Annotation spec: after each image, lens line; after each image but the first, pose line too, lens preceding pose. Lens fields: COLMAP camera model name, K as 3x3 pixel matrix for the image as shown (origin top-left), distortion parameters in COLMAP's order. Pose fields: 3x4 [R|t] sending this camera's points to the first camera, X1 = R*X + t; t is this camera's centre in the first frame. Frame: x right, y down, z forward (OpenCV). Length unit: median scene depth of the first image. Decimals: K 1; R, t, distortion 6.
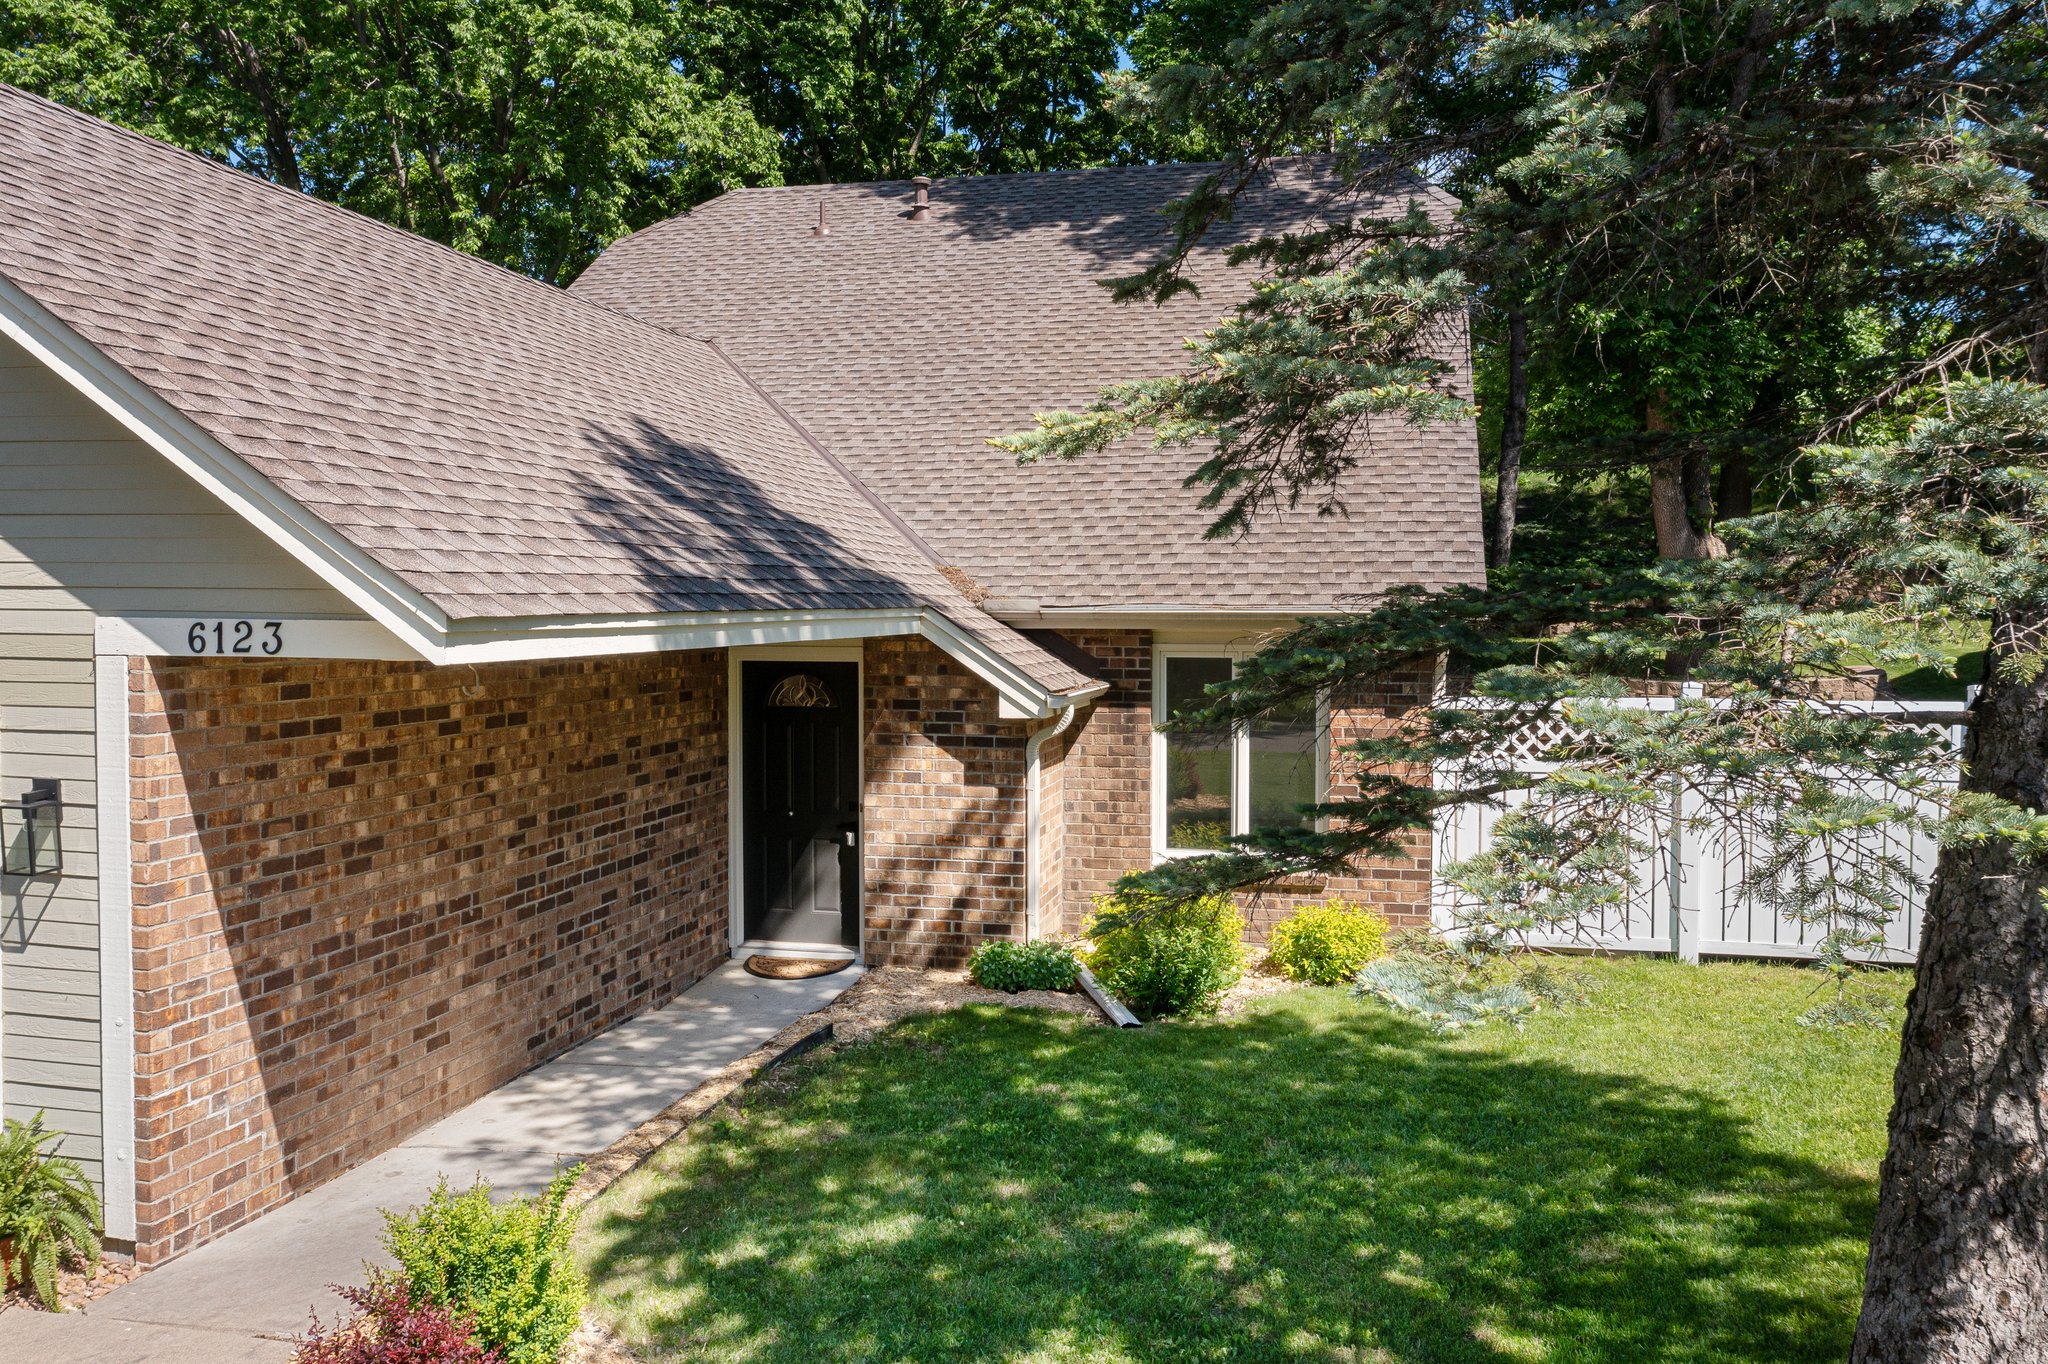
lens RADIAL K [[1616.7, 0, 1030.7], [0, 1616.7, 673.8], [0, 0, 1]] dist [-0.015922, 0.007109]
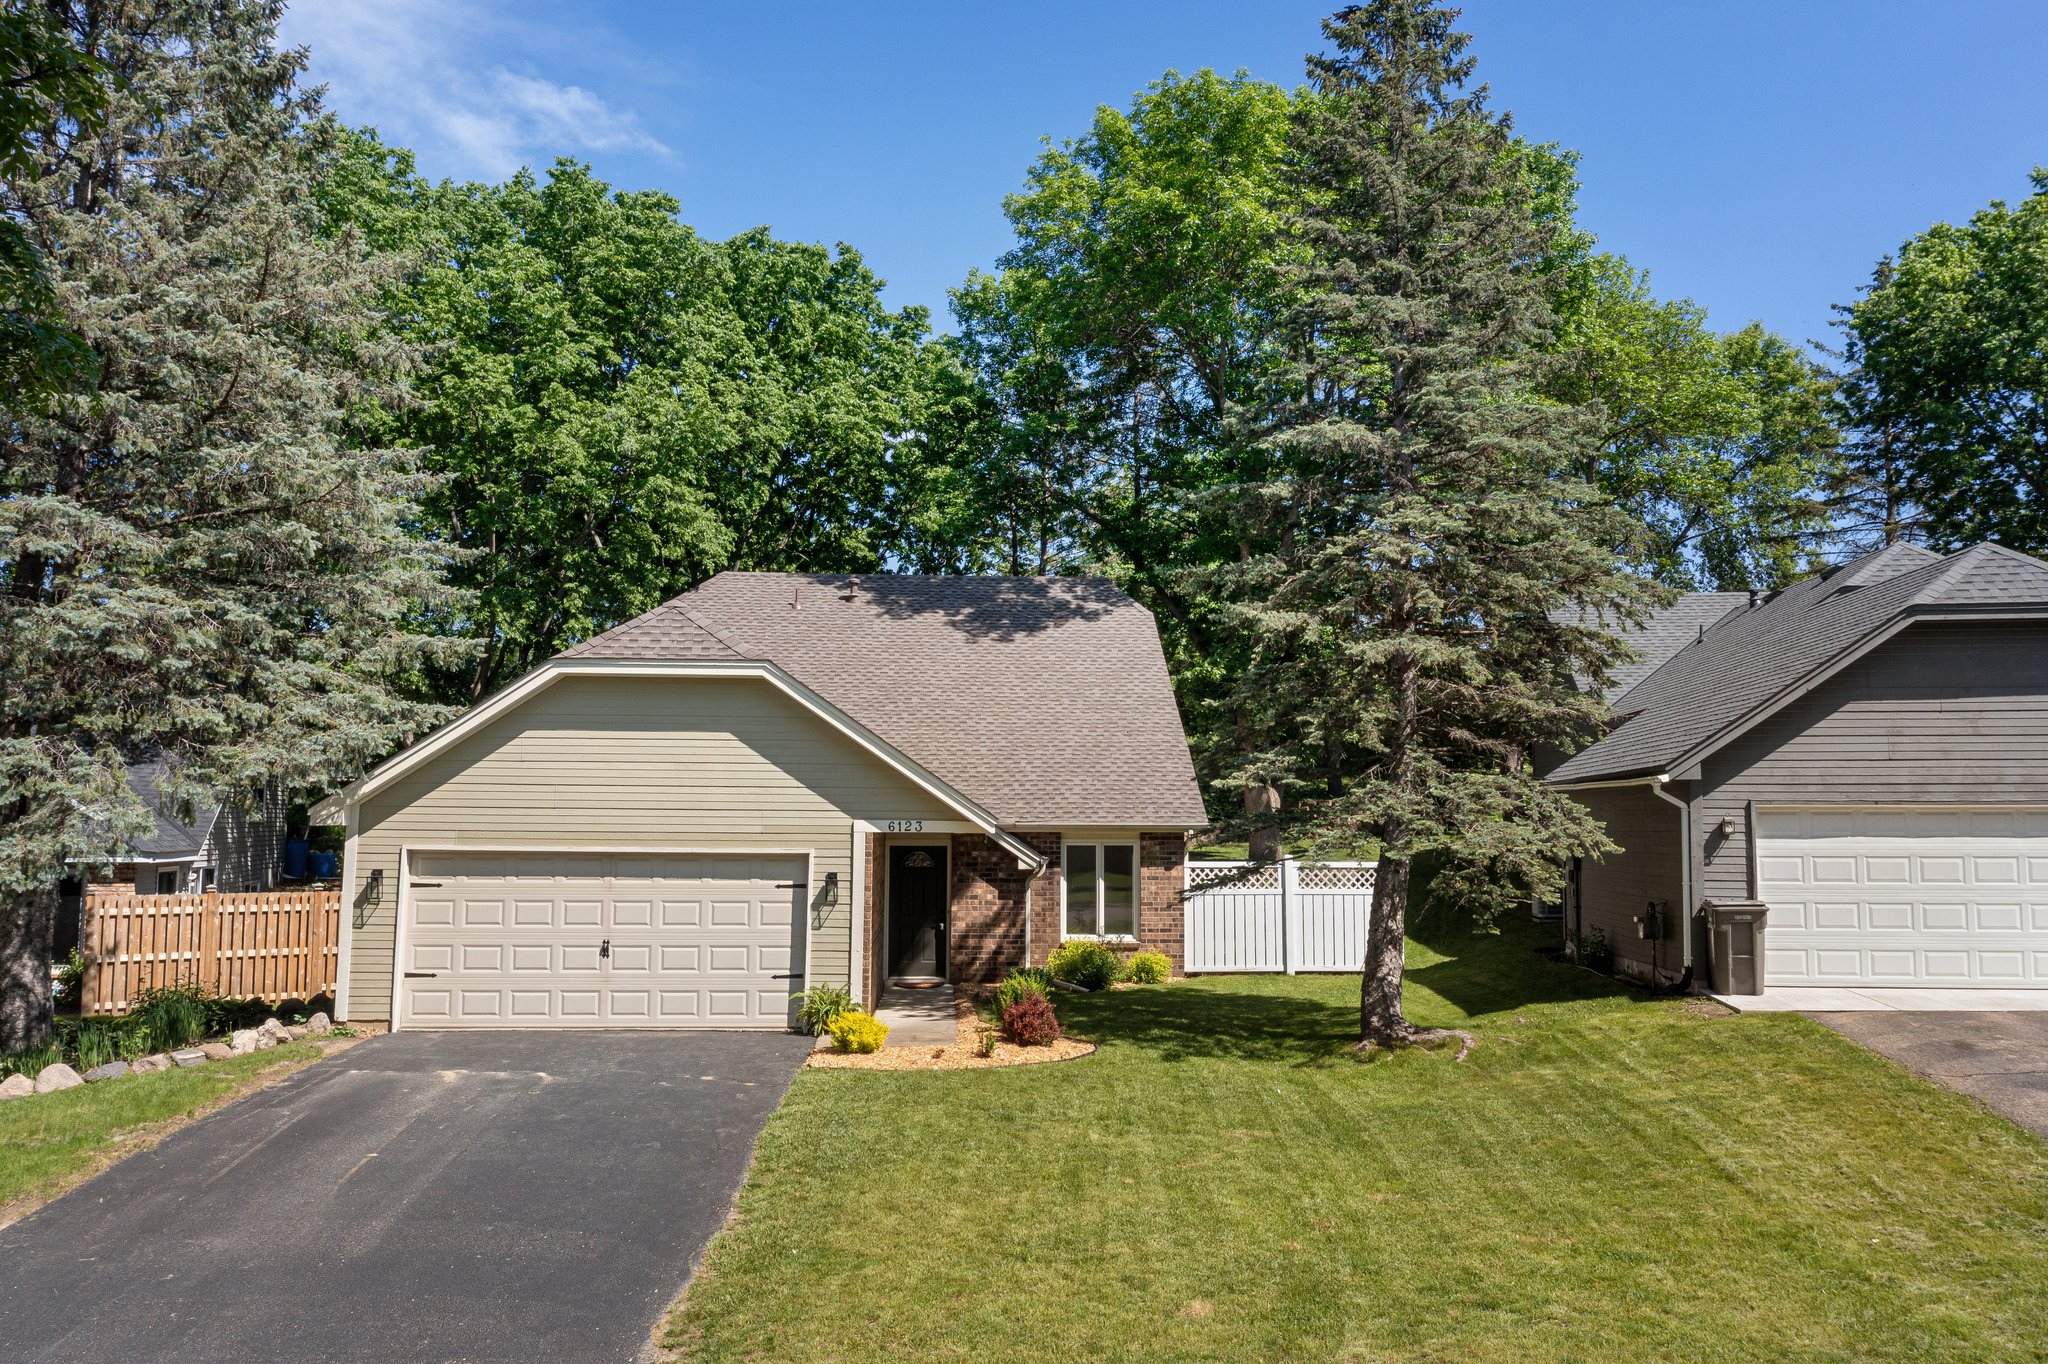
lens RADIAL K [[1616.7, 0, 1033.3], [0, 1616.7, 668.0], [0, 0, 1]] dist [-0.015922, 0.007109]
pose [[0.957635, 0.030451, 0.286372, -0.719206], [0.011237, 0.989686, -0.142813, 0.078385], [-0.287767, 0.139981, 0.947415, -1.332272]]
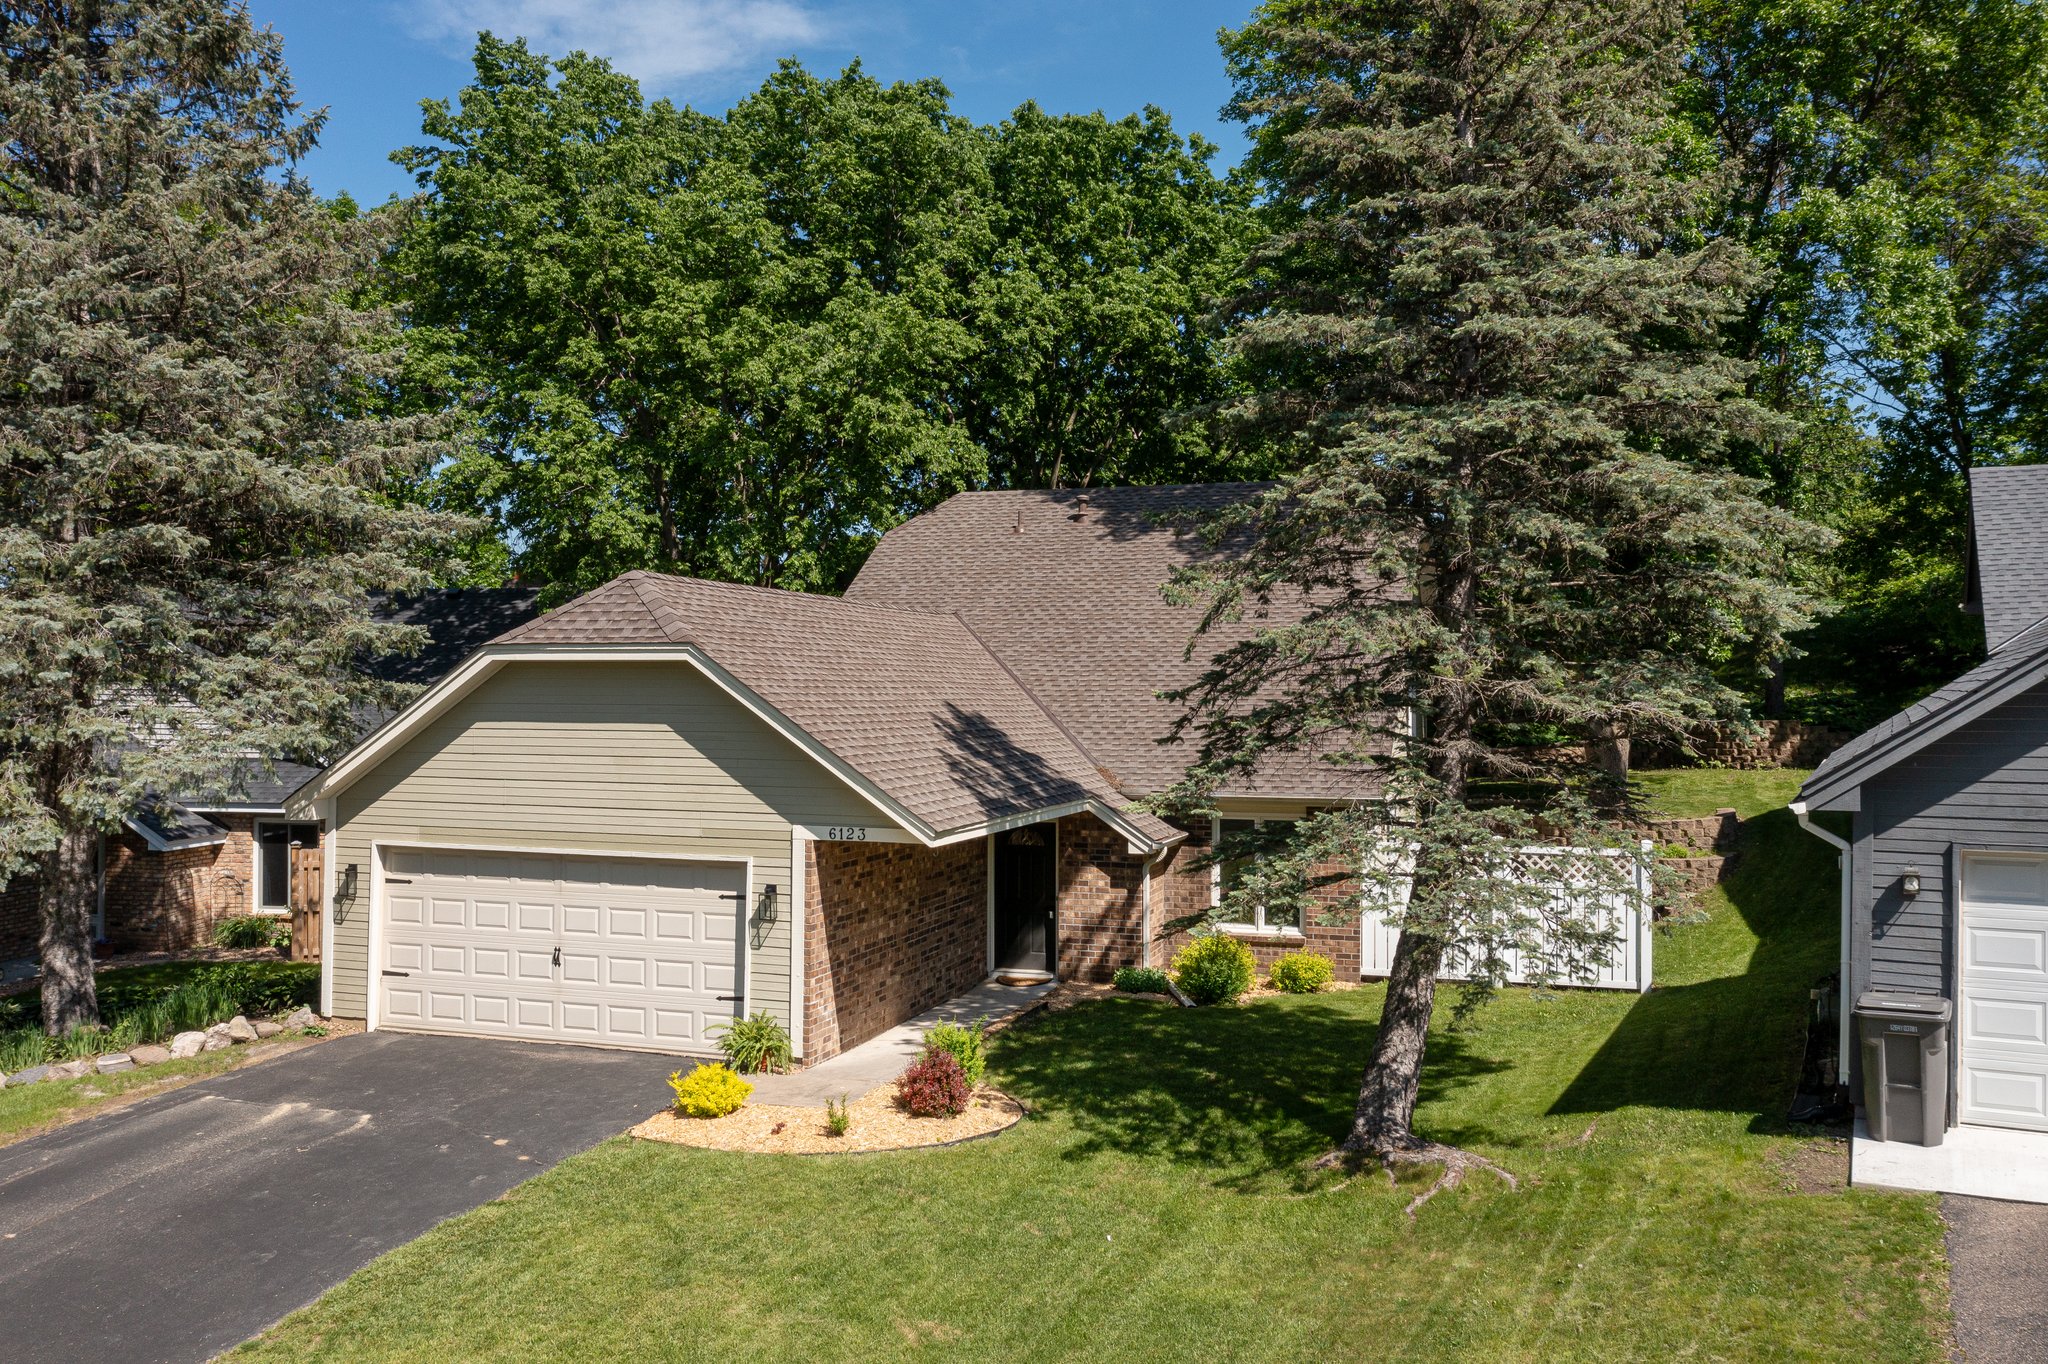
lens RADIAL K [[1616.7, 0, 1031.7], [0, 1616.7, 671.5], [0, 0, 1]] dist [-0.015922, 0.007109]
pose [[0.996162, -0.001181, -0.087520, 0.038430], [-0.003909, 0.998311, -0.057958, -0.085431], [0.087441, 0.058077, 0.994475, -1.053367]]
